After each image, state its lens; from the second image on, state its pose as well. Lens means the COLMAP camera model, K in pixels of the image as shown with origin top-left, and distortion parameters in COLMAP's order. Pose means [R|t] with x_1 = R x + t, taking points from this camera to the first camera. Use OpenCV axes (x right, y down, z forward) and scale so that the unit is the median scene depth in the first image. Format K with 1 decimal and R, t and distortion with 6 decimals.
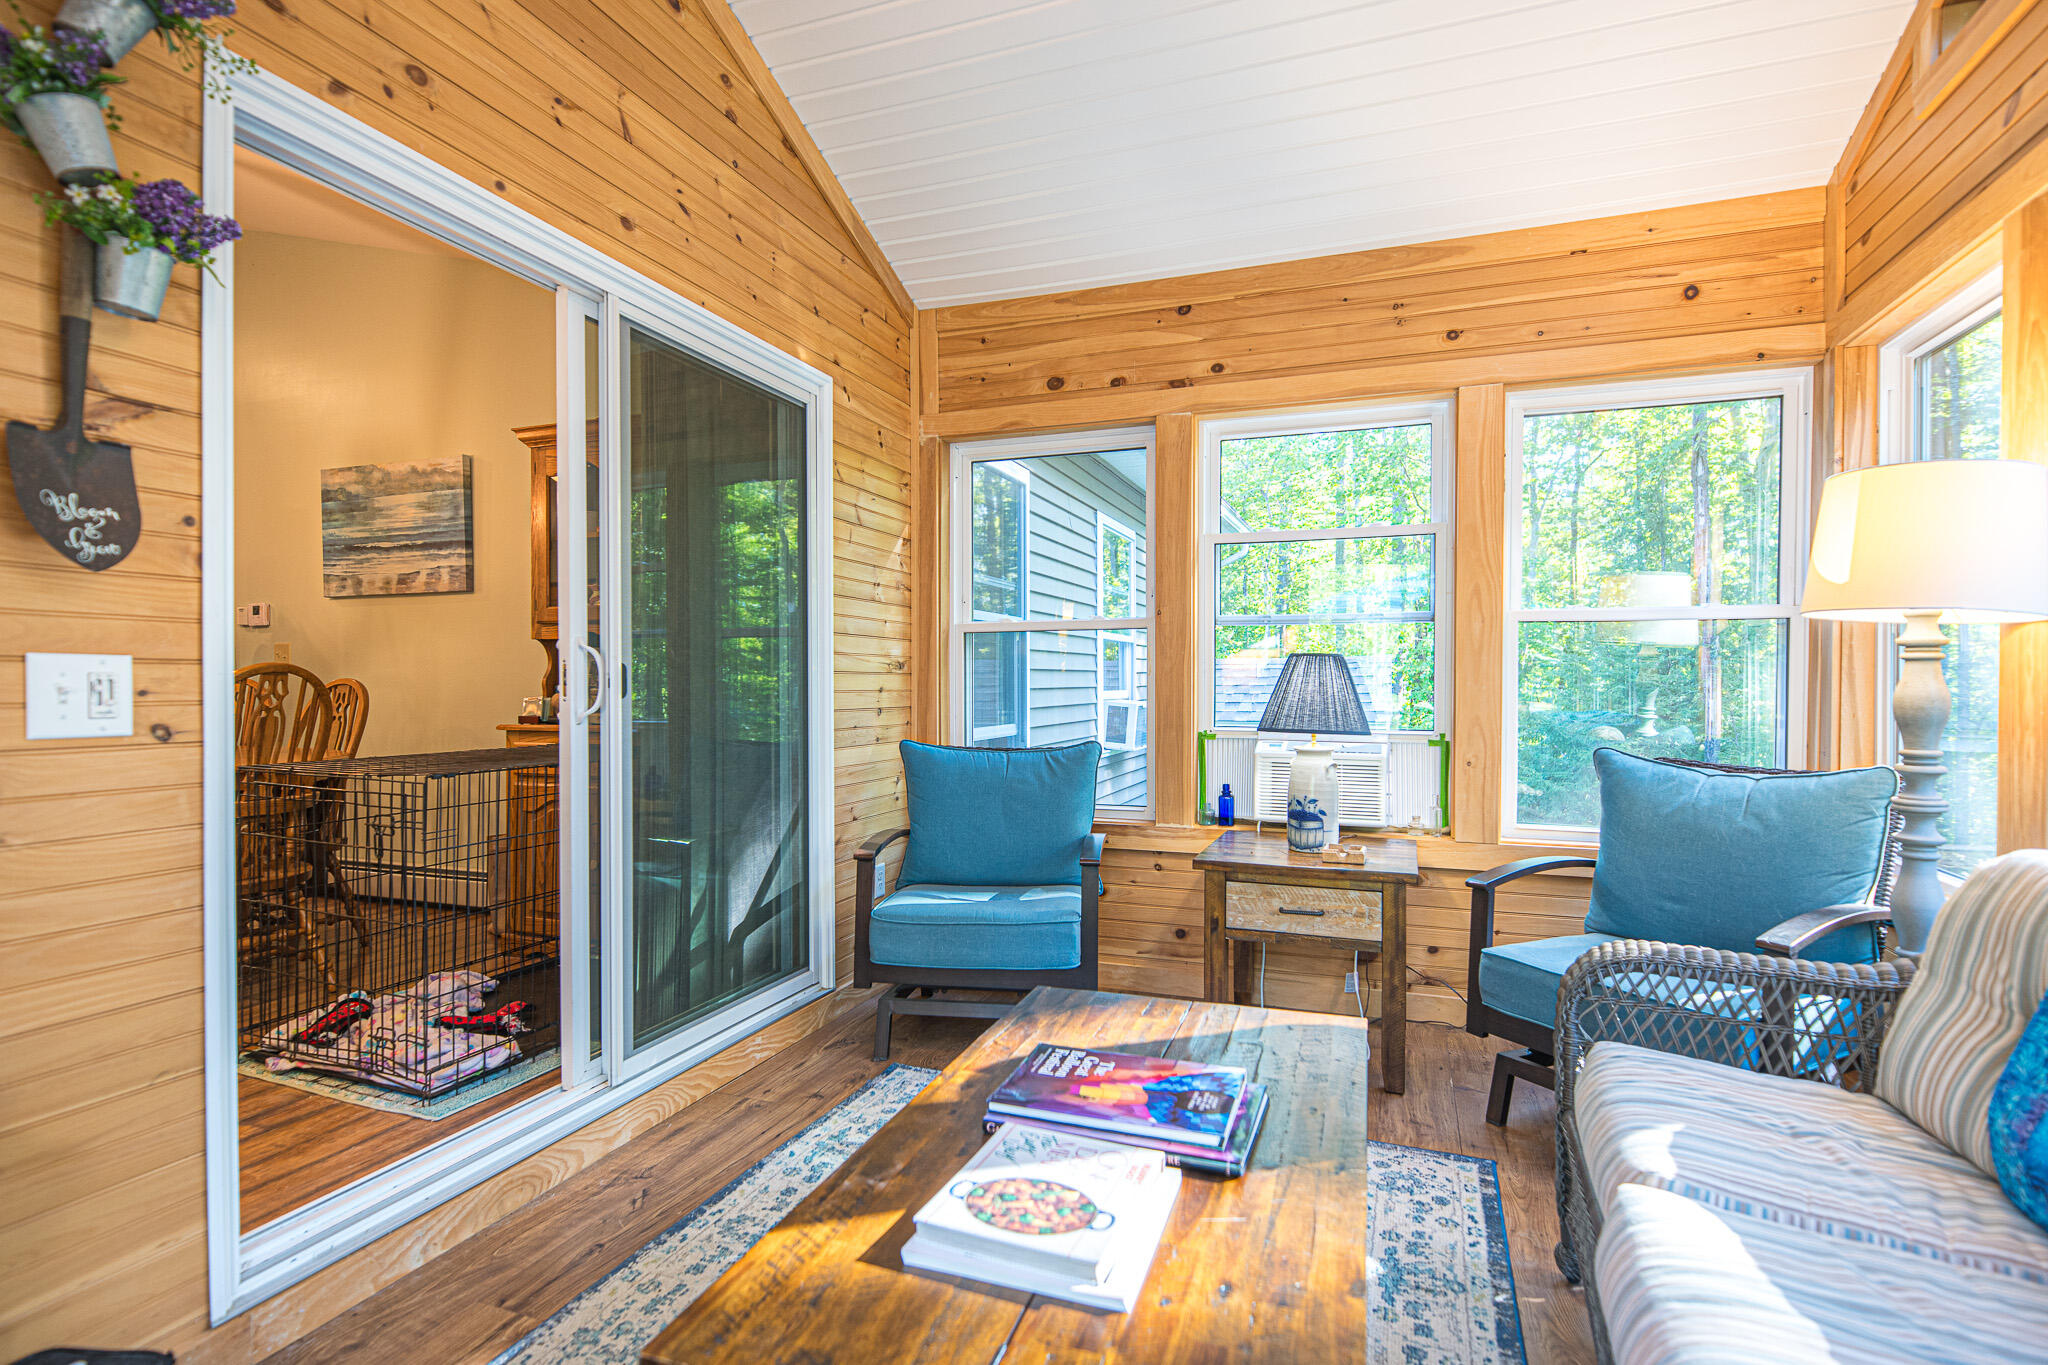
lens RADIAL K [[986.9, 0, 1032.3], [0, 986.9, 689.8], [0, 0, 1]] dist [0.002109, -0.005386]
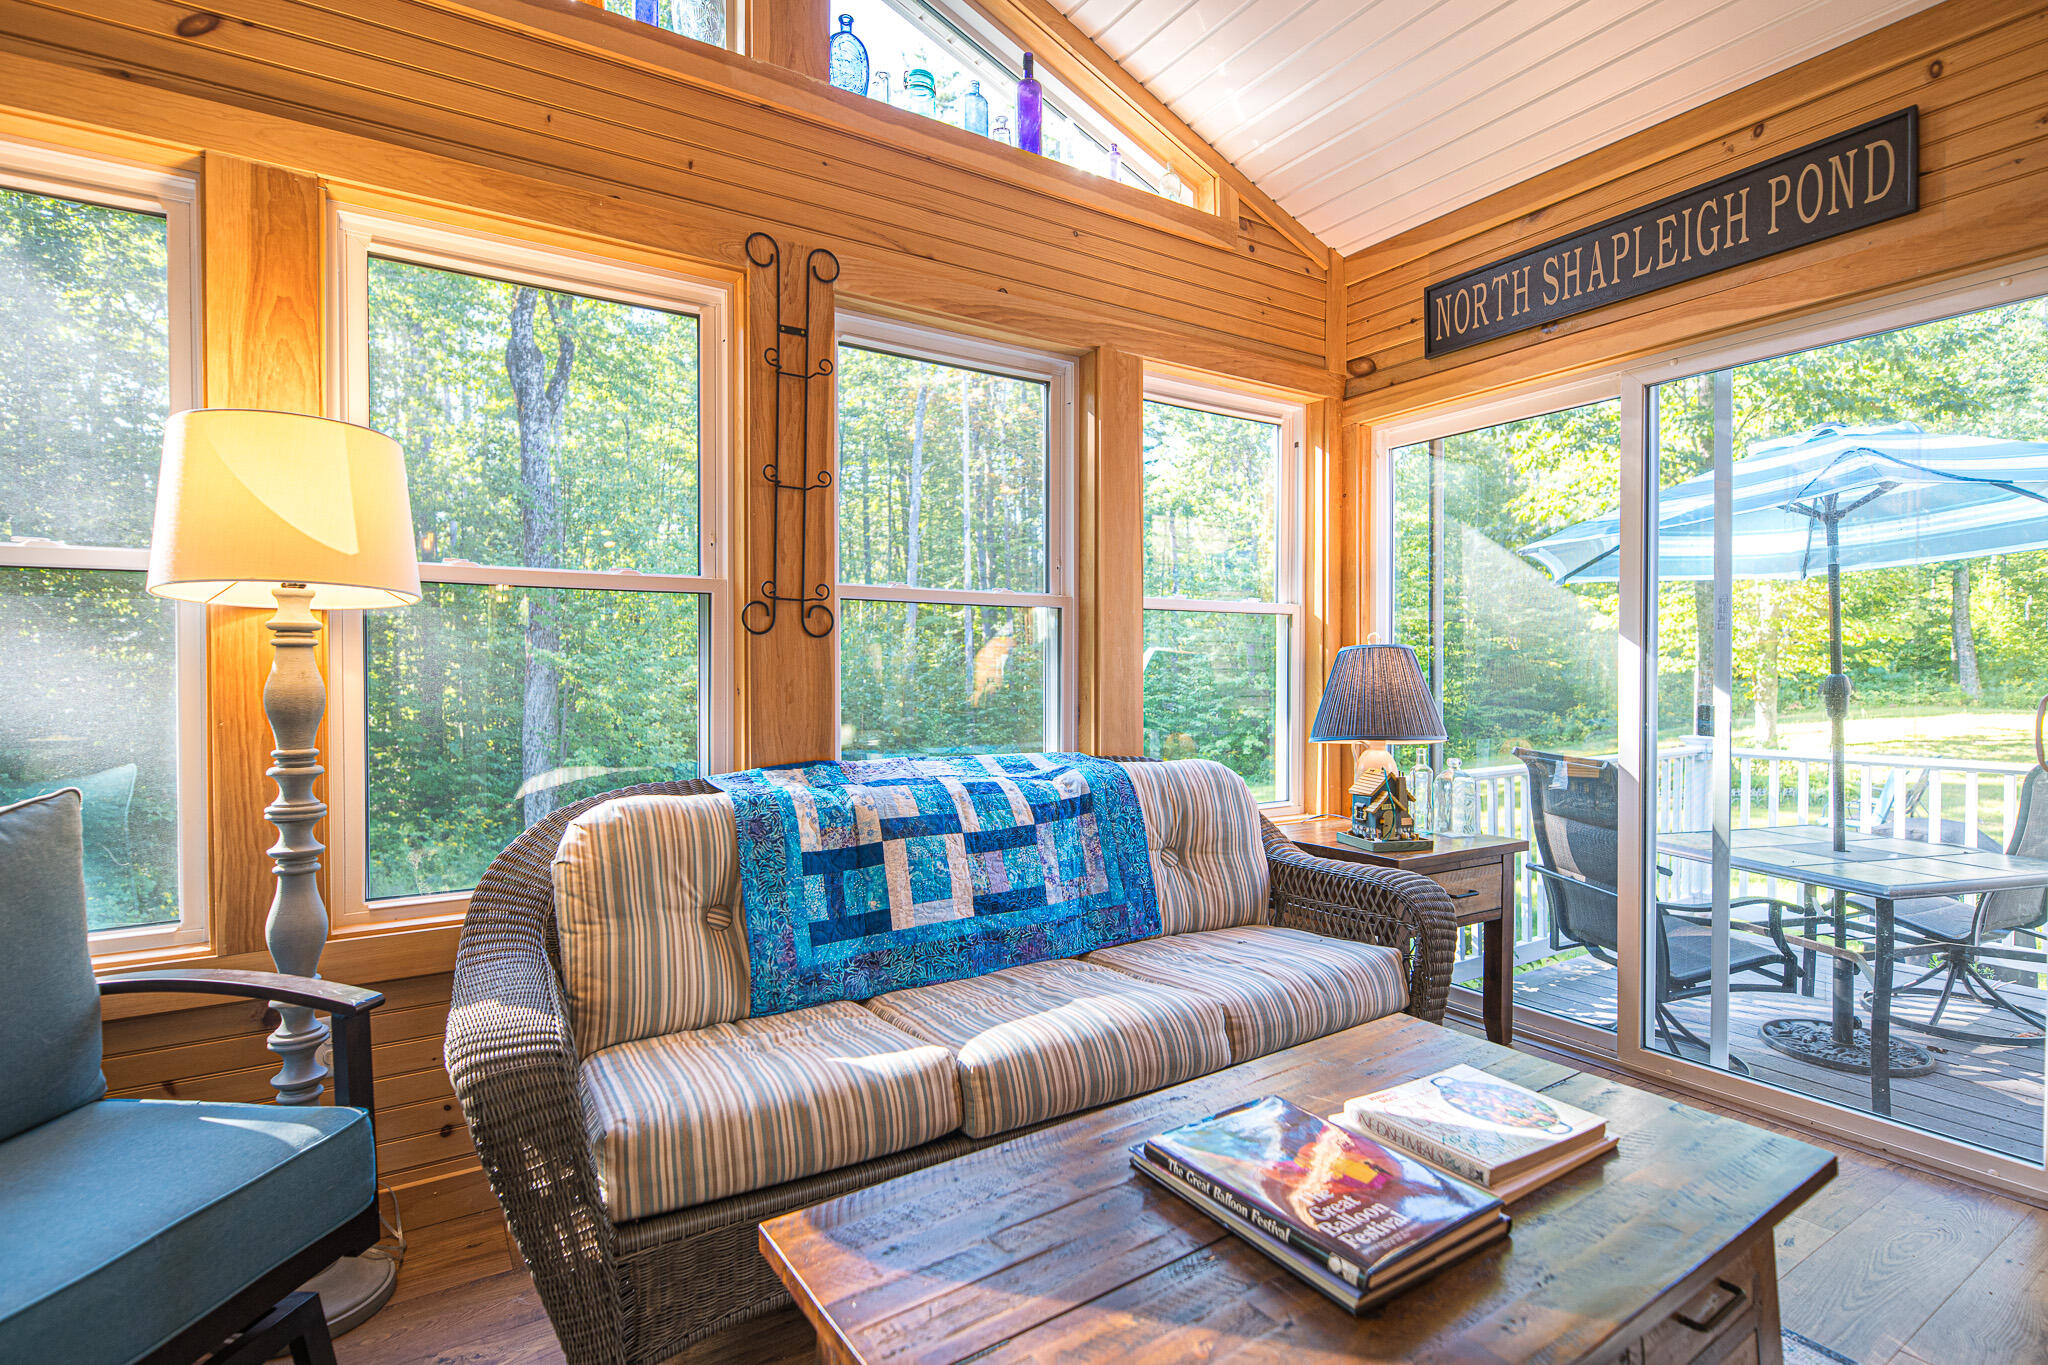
lens RADIAL K [[986.9, 0, 1032.3], [0, 986.9, 689.8], [0, 0, 1]] dist [0.002109, -0.005386]
pose [[-0.800047, -0.010371, 0.599848, -0.100170], [0.009484, 0.999507, 0.029930, -0.007928], [-0.599863, 0.029634, -0.799554, 0.871817]]
